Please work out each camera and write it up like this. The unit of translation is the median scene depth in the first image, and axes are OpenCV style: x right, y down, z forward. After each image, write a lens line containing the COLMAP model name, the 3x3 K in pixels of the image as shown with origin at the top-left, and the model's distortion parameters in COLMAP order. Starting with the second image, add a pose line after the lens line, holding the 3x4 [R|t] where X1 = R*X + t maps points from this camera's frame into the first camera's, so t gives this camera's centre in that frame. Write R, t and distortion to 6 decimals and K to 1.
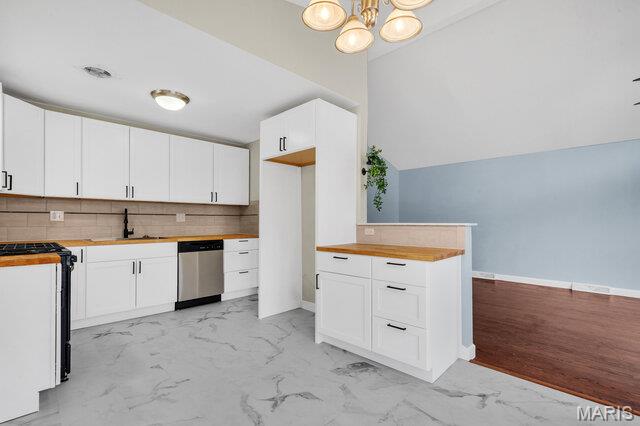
lens RADIAL K [[296.8, 0, 319.5], [0, 296.8, 219.8], [0, 0, 1]] dist [0.001372, 0.000367]
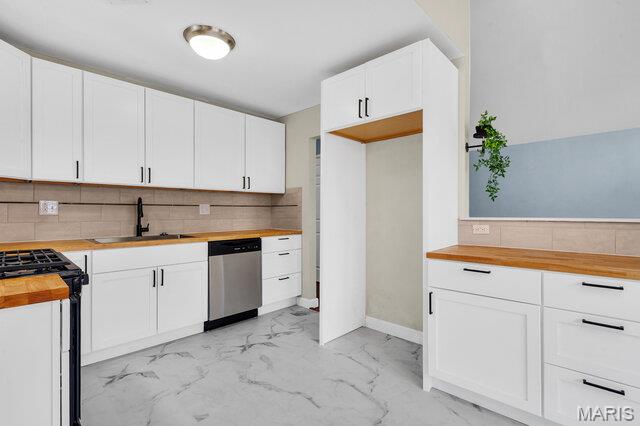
lens RADIAL K [[304.4, 0, 311.9], [0, 304.4, 211.8], [0, 0, 1]] dist [-0.000403, -0.000492]
pose [[0.999979, 0.000017, 0.006440, -0.240334], [-0.000064, 0.999973, 0.007398, -0.007921], [-0.006439, -0.007399, 0.999952, 0.248159]]
